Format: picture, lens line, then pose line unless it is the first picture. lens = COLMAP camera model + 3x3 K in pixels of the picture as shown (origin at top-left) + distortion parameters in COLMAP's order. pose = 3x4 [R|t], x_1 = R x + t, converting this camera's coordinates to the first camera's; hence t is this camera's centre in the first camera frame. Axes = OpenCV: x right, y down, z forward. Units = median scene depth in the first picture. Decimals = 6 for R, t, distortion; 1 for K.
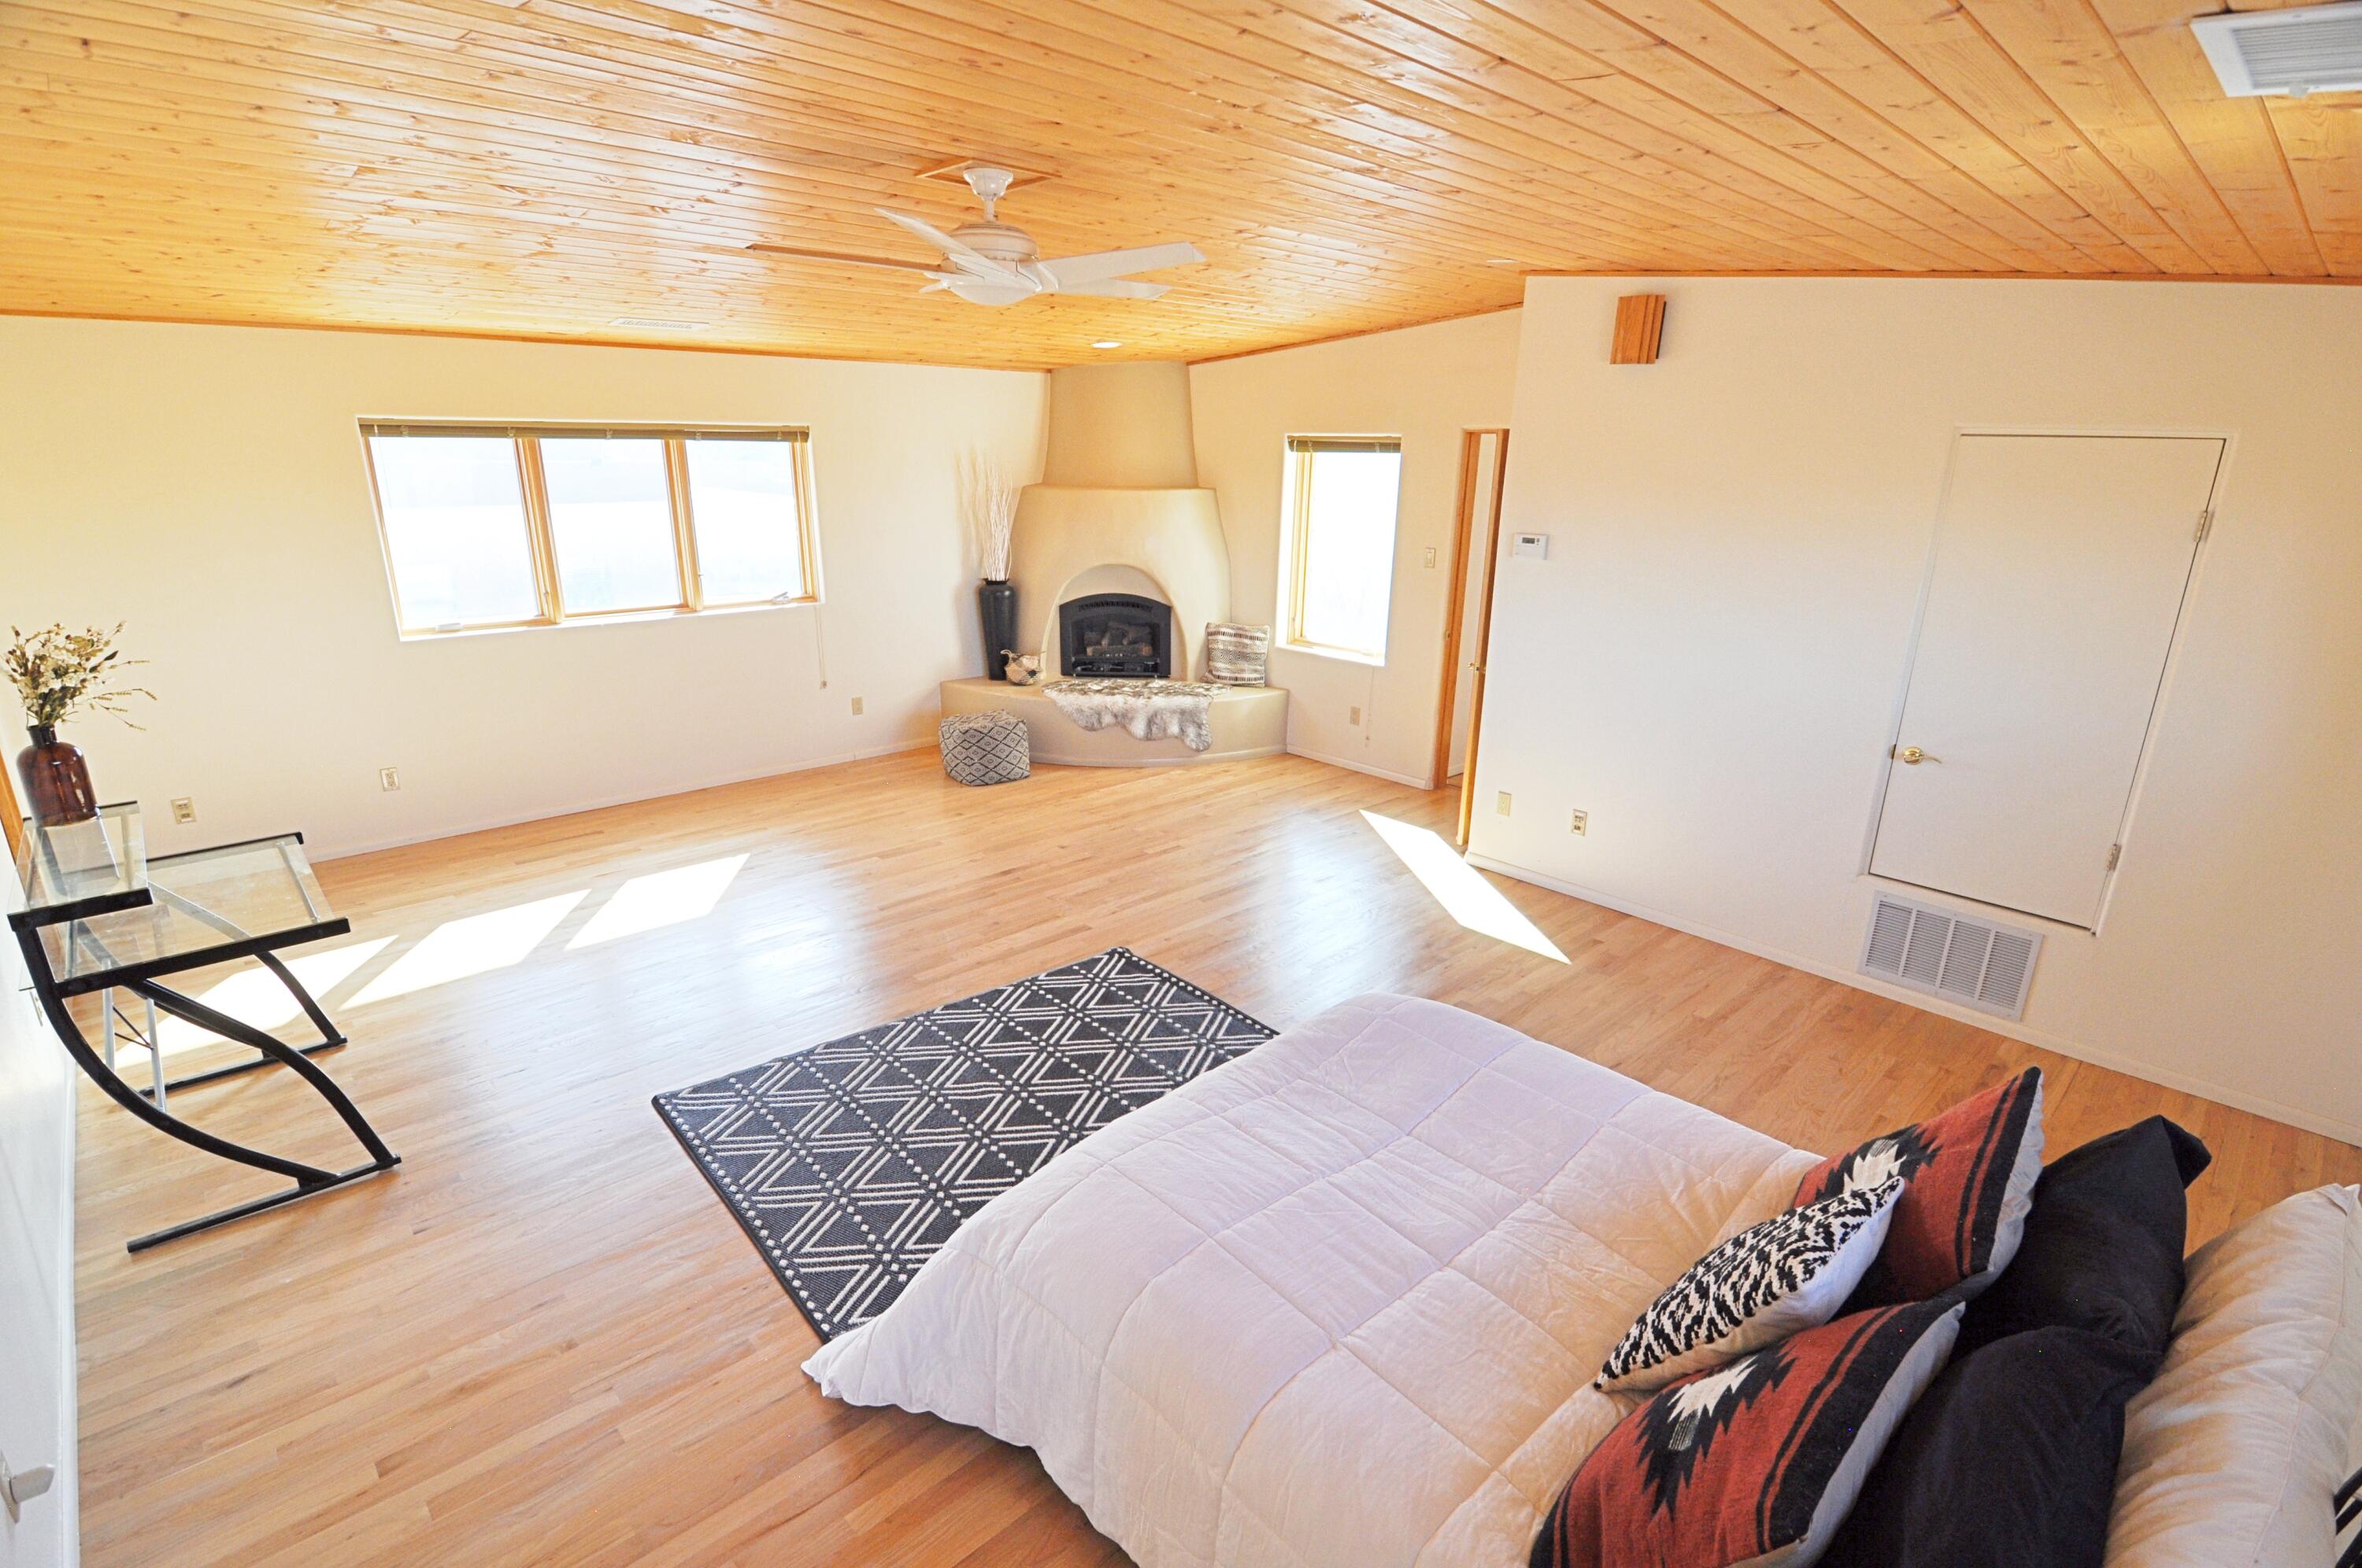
lens RADIAL K [[1115.8, 0, 1189.4], [0, 1115.8, 815.5], [0, 0, 1]] dist [-0.000963, -0.021104]
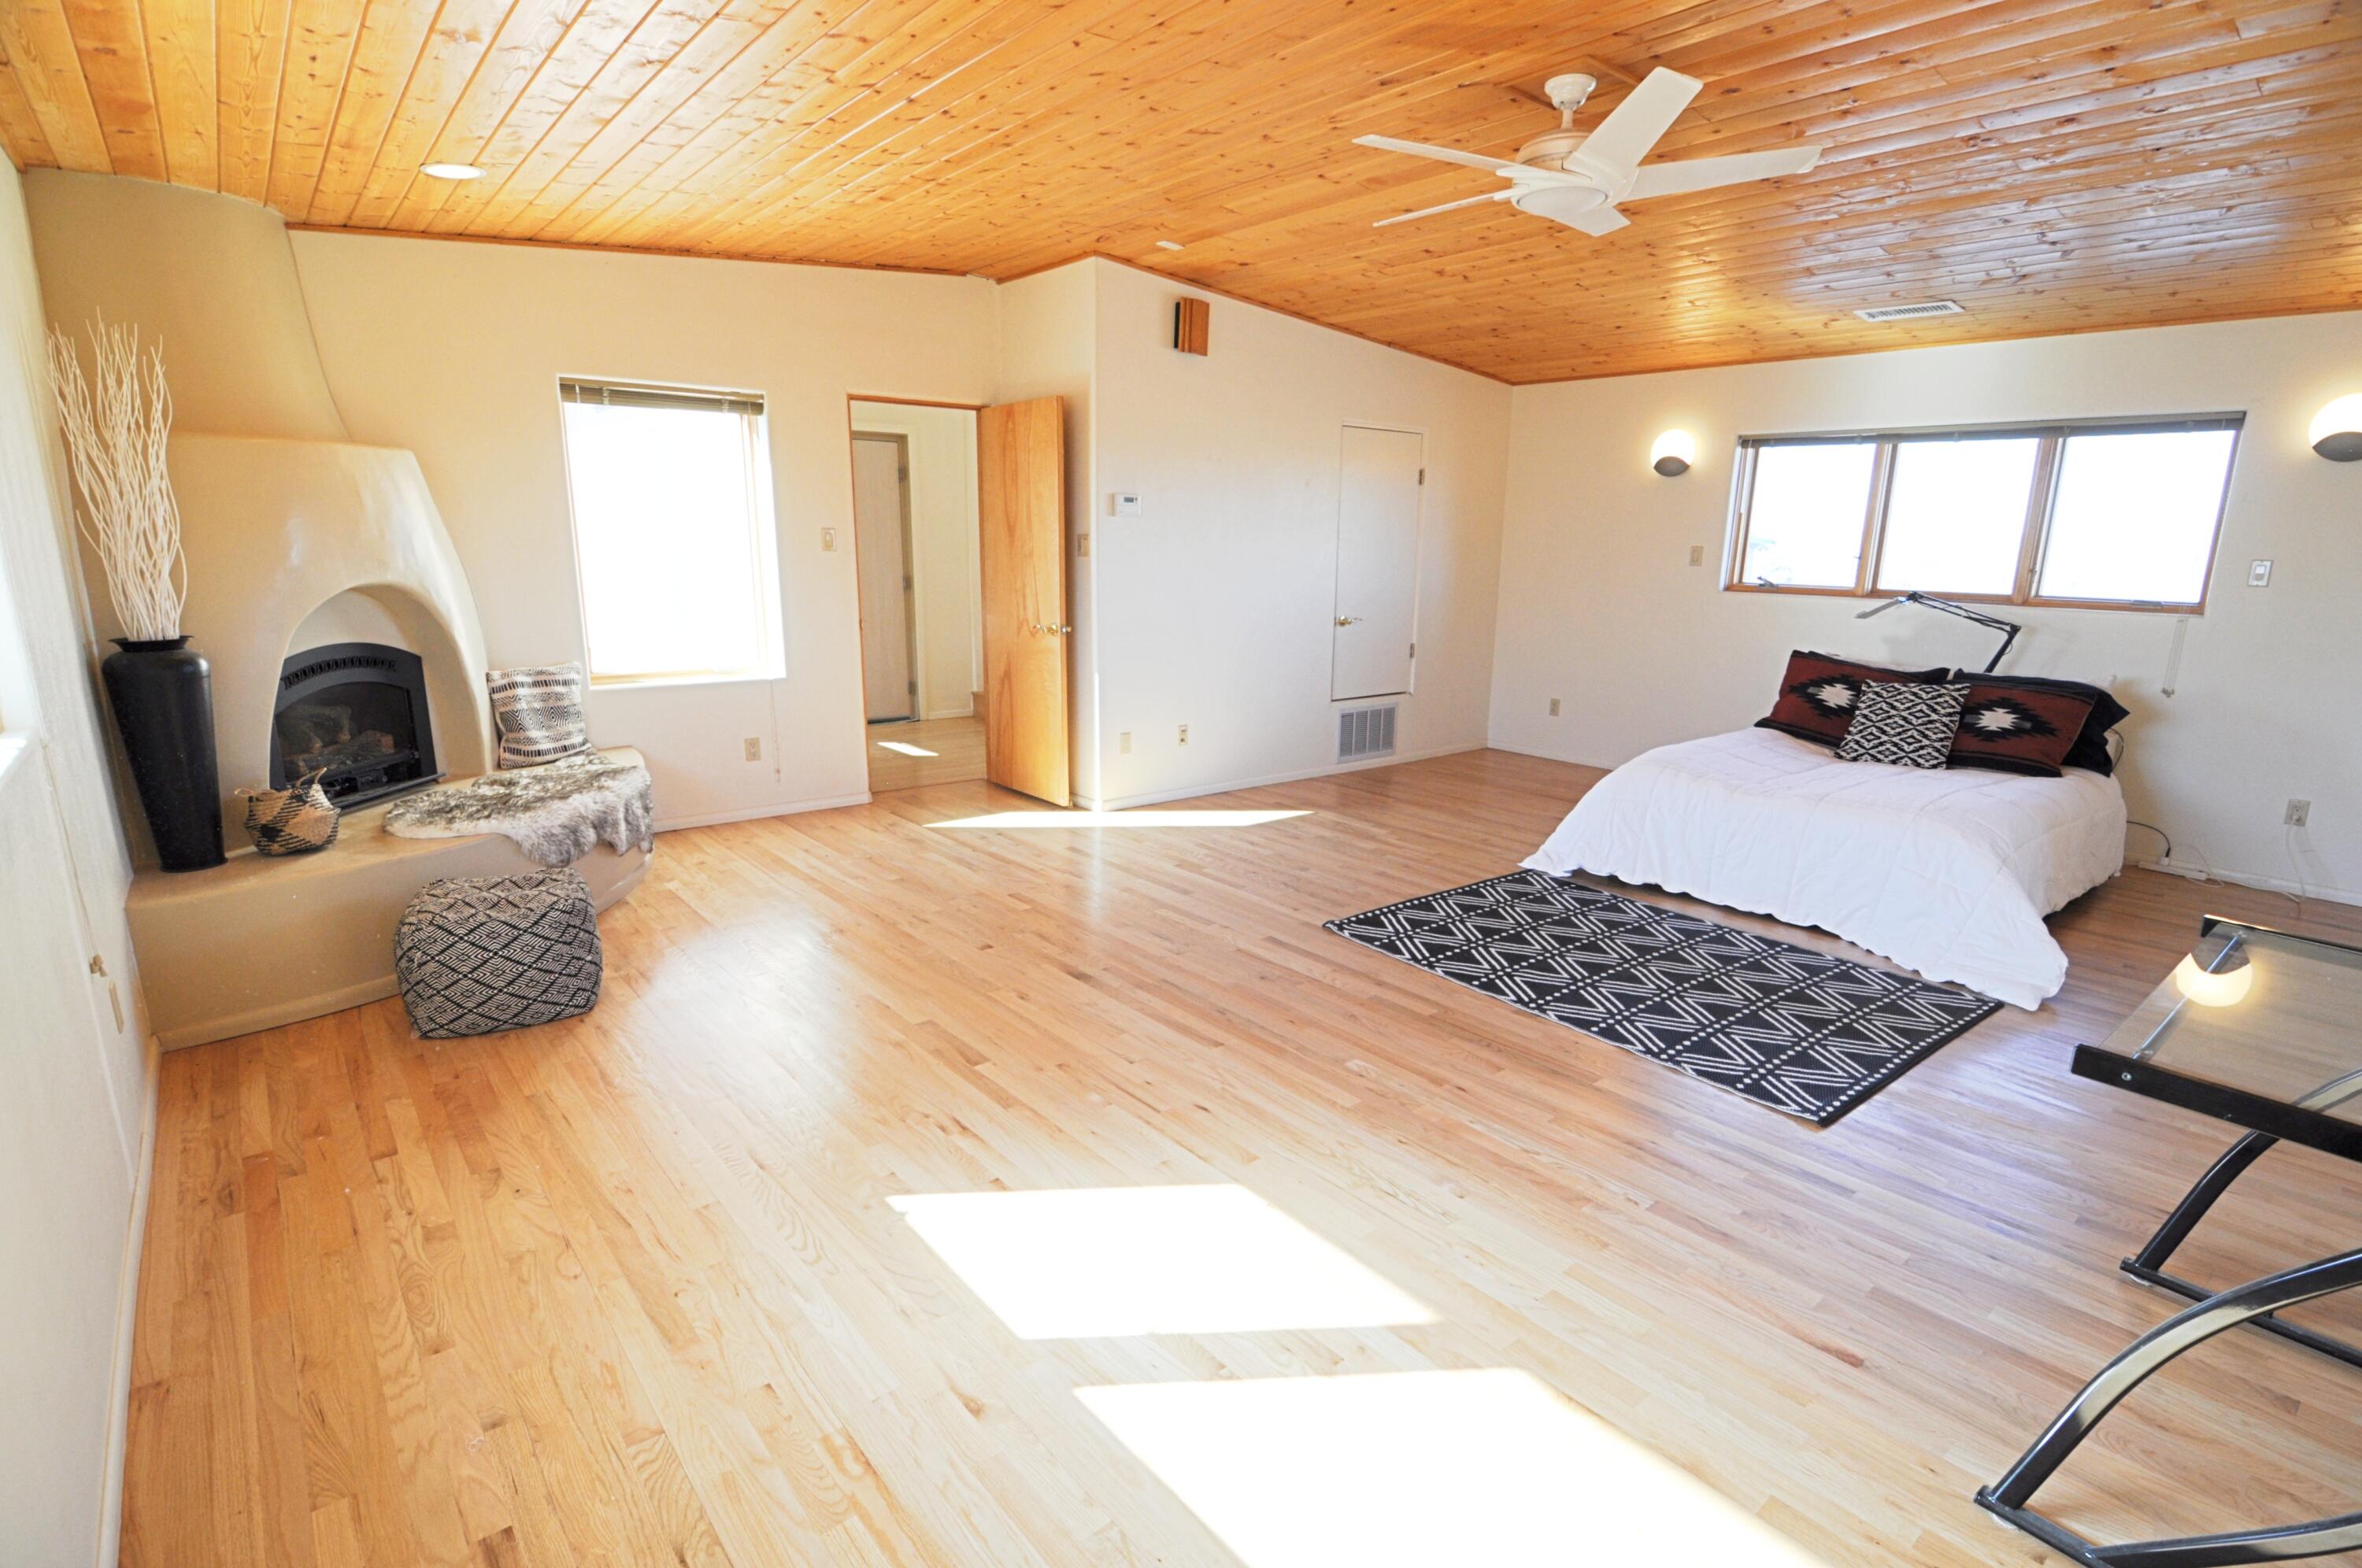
lens RADIAL K [[1133.3, 0, 1186.7], [0, 1133.3, 810.9], [0, 0, 1]] dist [0.000355, -0.017124]
pose [[0.067424, -0.249972, 0.965903, -0.770051], [0.299503, 0.928528, 0.219393, -0.167876], [-0.951710, 0.274499, 0.137472, 0.778317]]
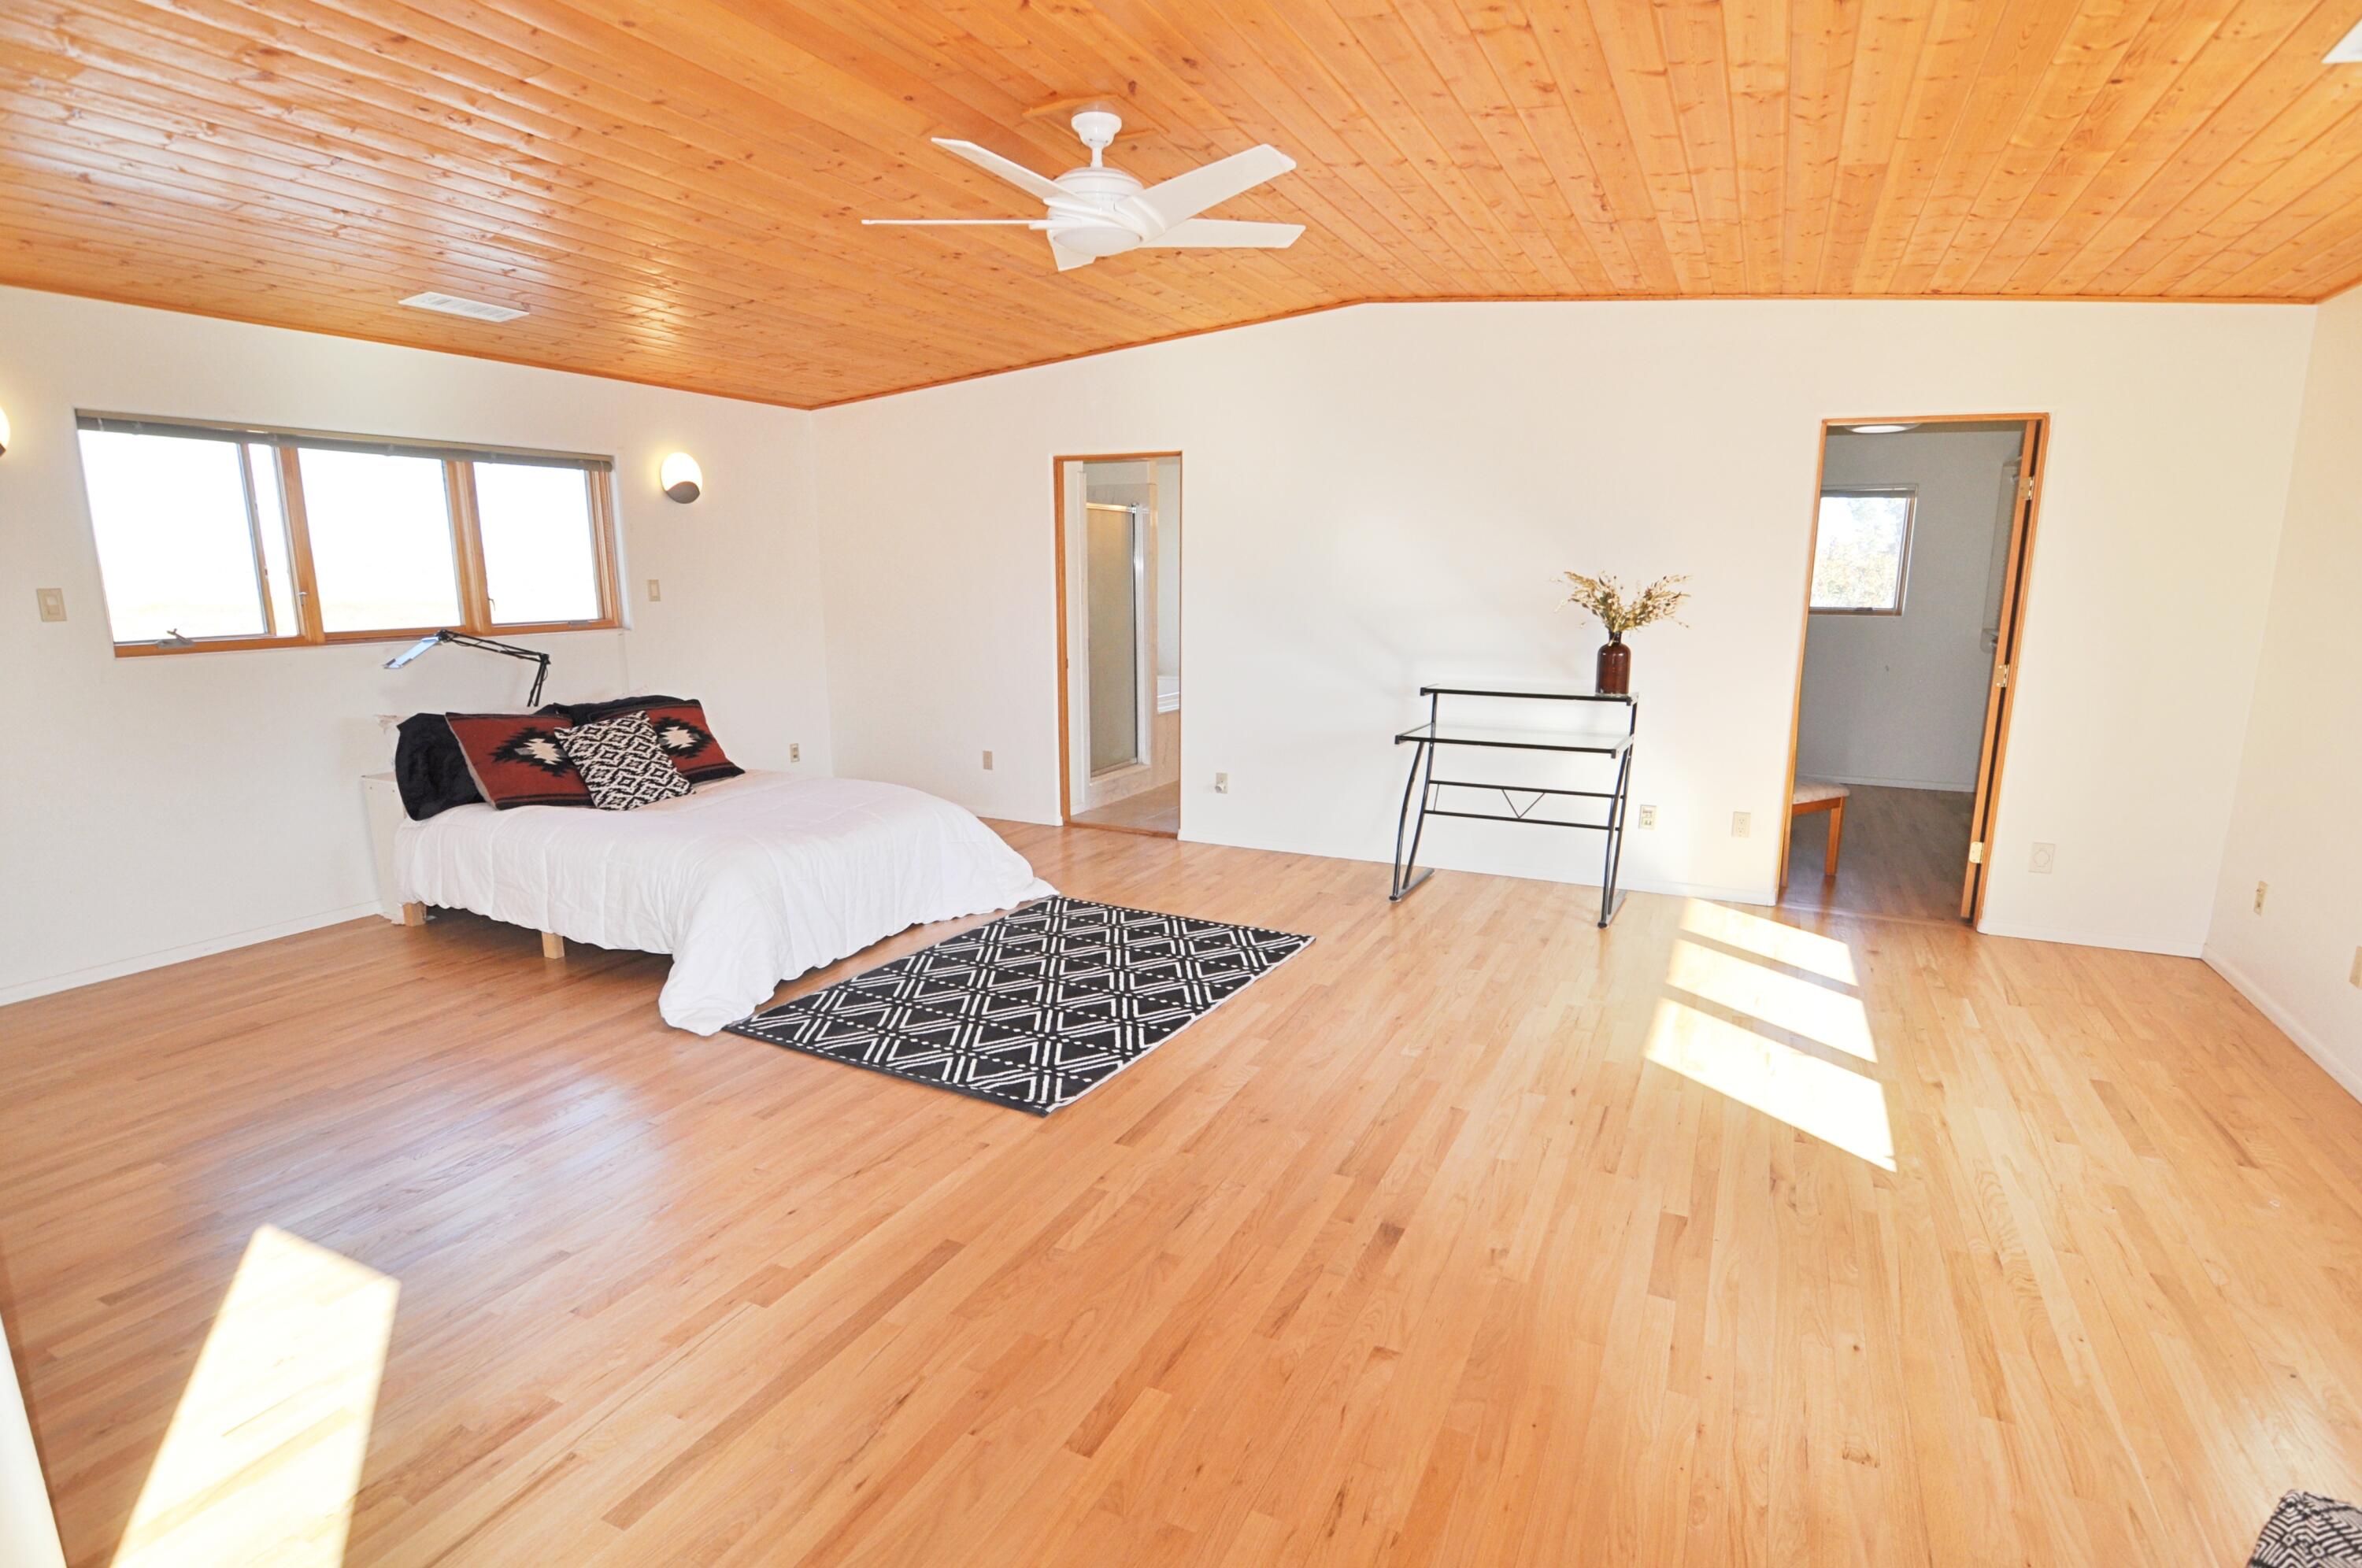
lens RADIAL K [[1170.4, 0, 1190.3], [0, 1170.4, 811.9], [0, 0, 1]] dist [-0.003610, -0.010929]
pose [[-0.936416, 0.051067, -0.347156, 0.074732], [-0.128555, 0.870635, 0.474835, -0.312207], [0.326495, 0.489272, -0.808712, 1.227817]]
